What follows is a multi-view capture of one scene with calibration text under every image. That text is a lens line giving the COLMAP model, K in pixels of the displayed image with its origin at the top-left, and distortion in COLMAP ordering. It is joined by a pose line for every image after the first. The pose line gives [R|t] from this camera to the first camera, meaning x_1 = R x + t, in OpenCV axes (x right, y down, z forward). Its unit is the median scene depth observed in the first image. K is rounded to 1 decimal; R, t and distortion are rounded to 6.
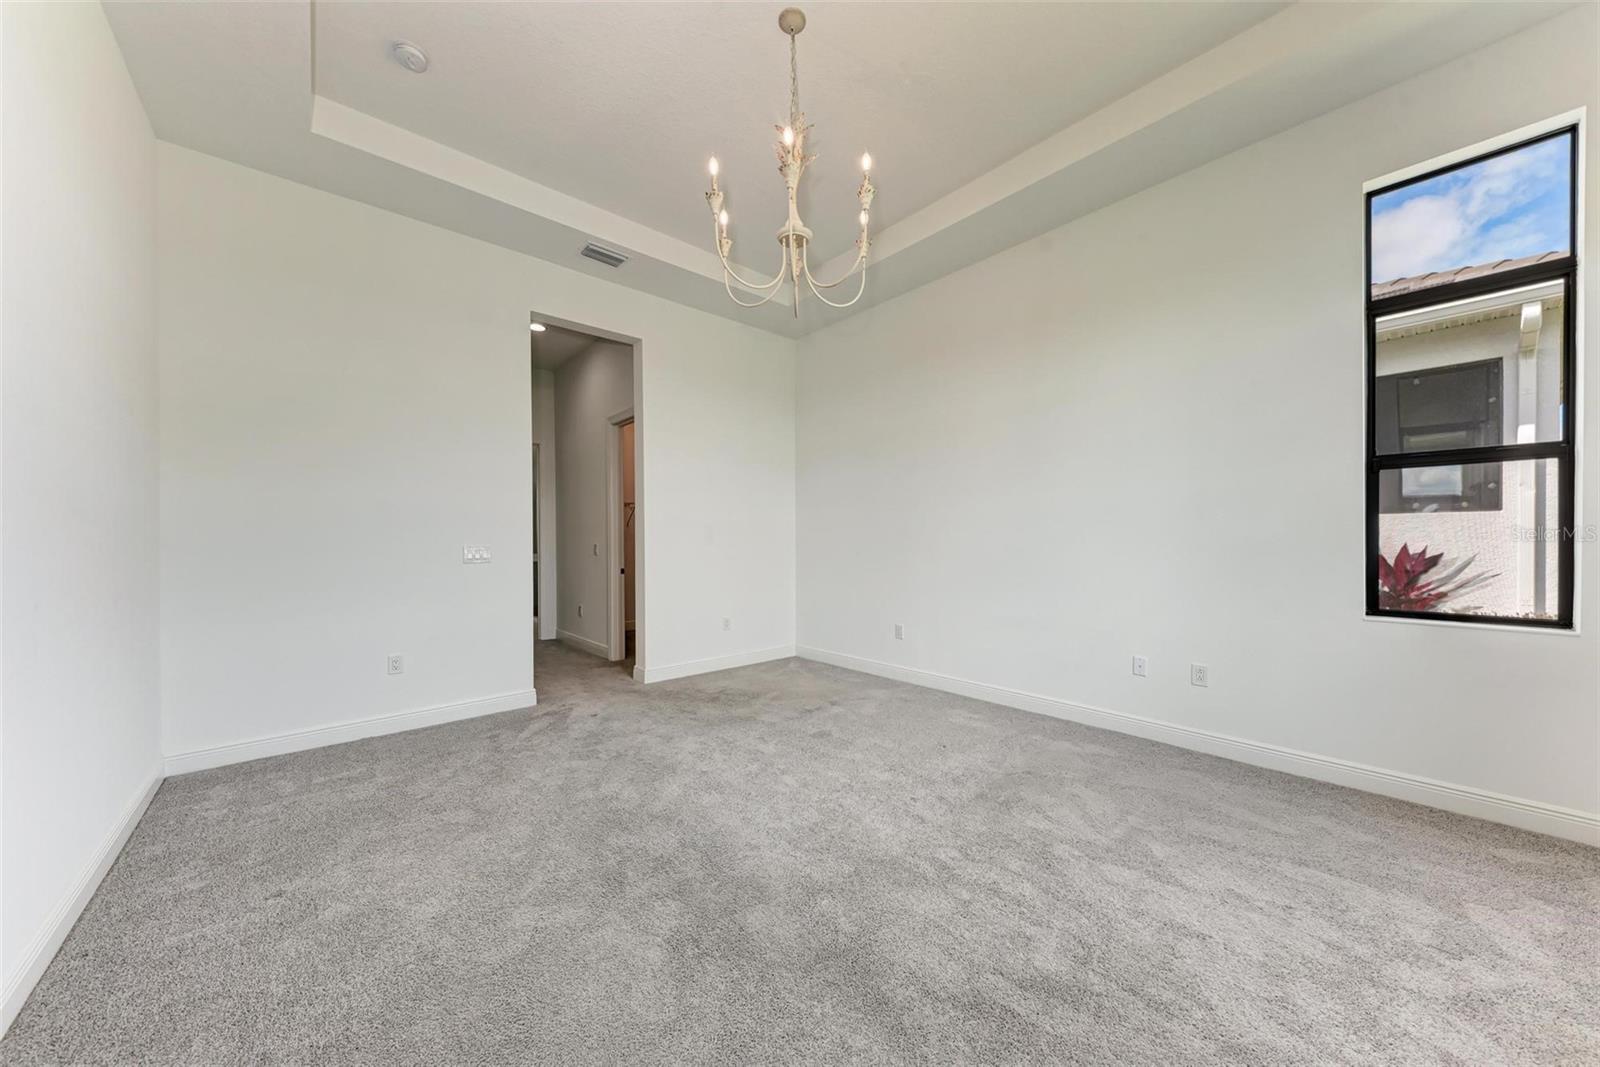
lens RADIAL K [[546.7, 0, 802.7], [0, 546.7, 538.6], [0, 0, 1]] dist [0.000373, -0.000138]
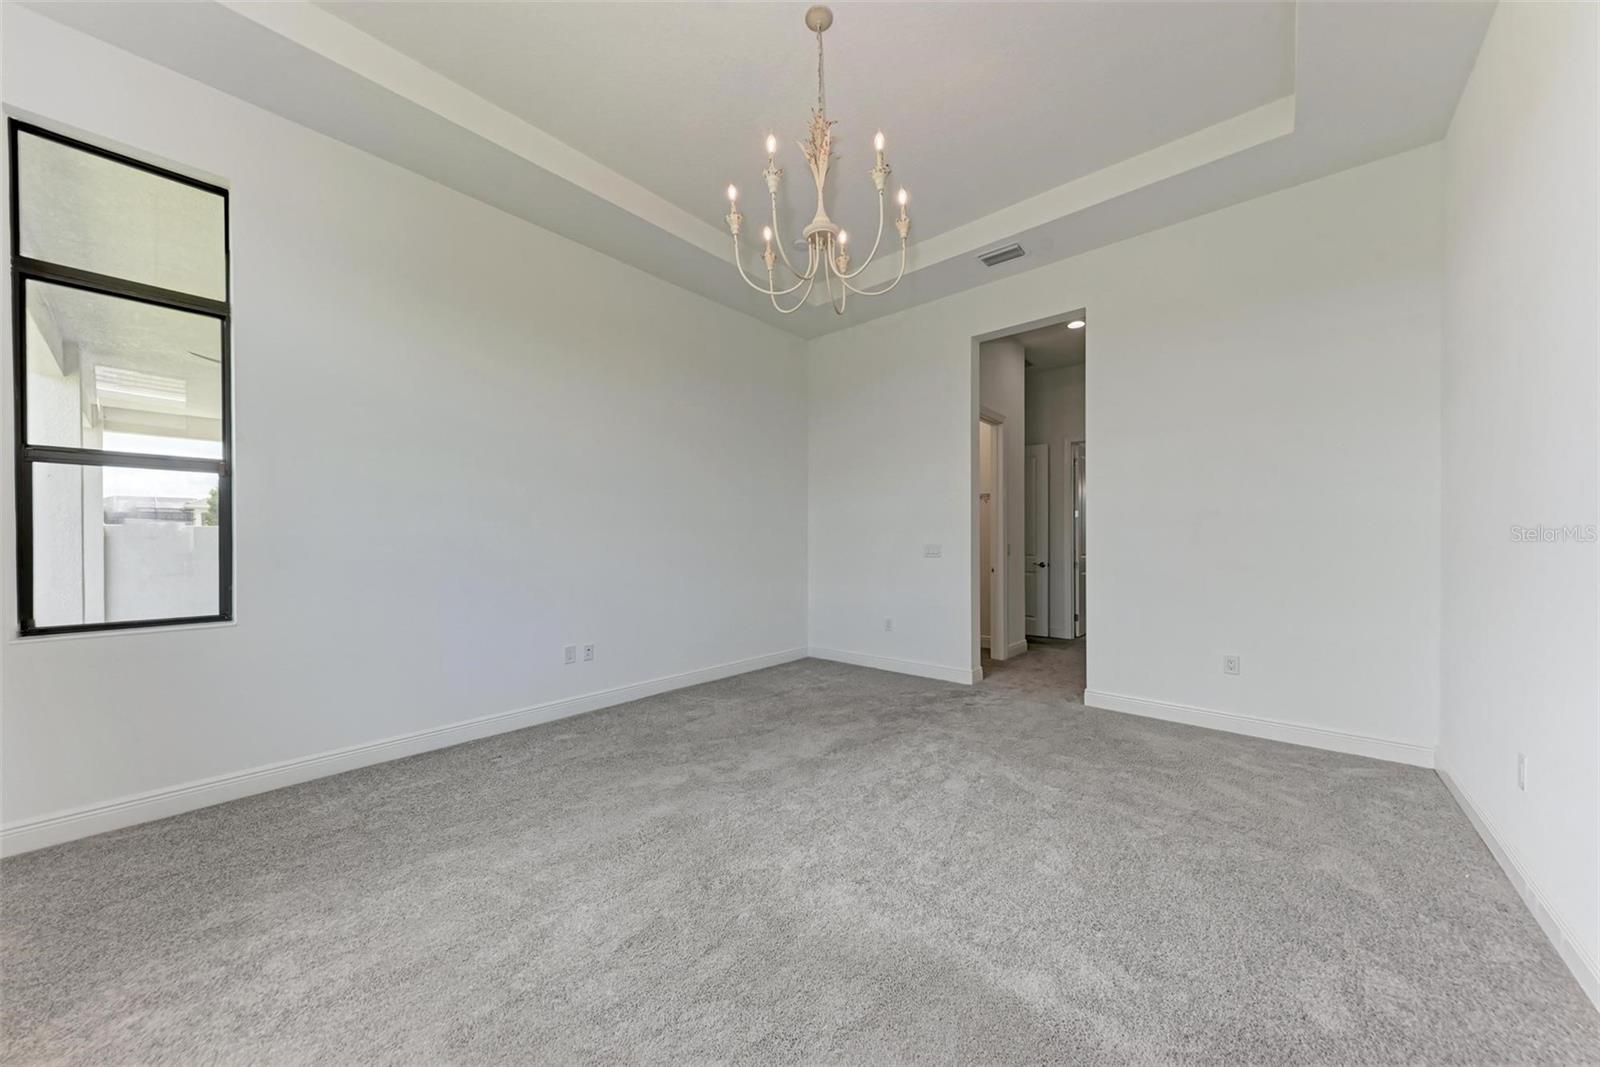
lens RADIAL K [[546.7, 0, 802.7], [0, 546.7, 538.6], [0, 0, 1]] dist [0.000373, -0.000138]
pose [[0.121058, -0.008557, -0.992609, 0.596221], [-0.005561, 0.999941, -0.009298, 0.015086], [0.992630, 0.006645, 0.121003, 0.527625]]
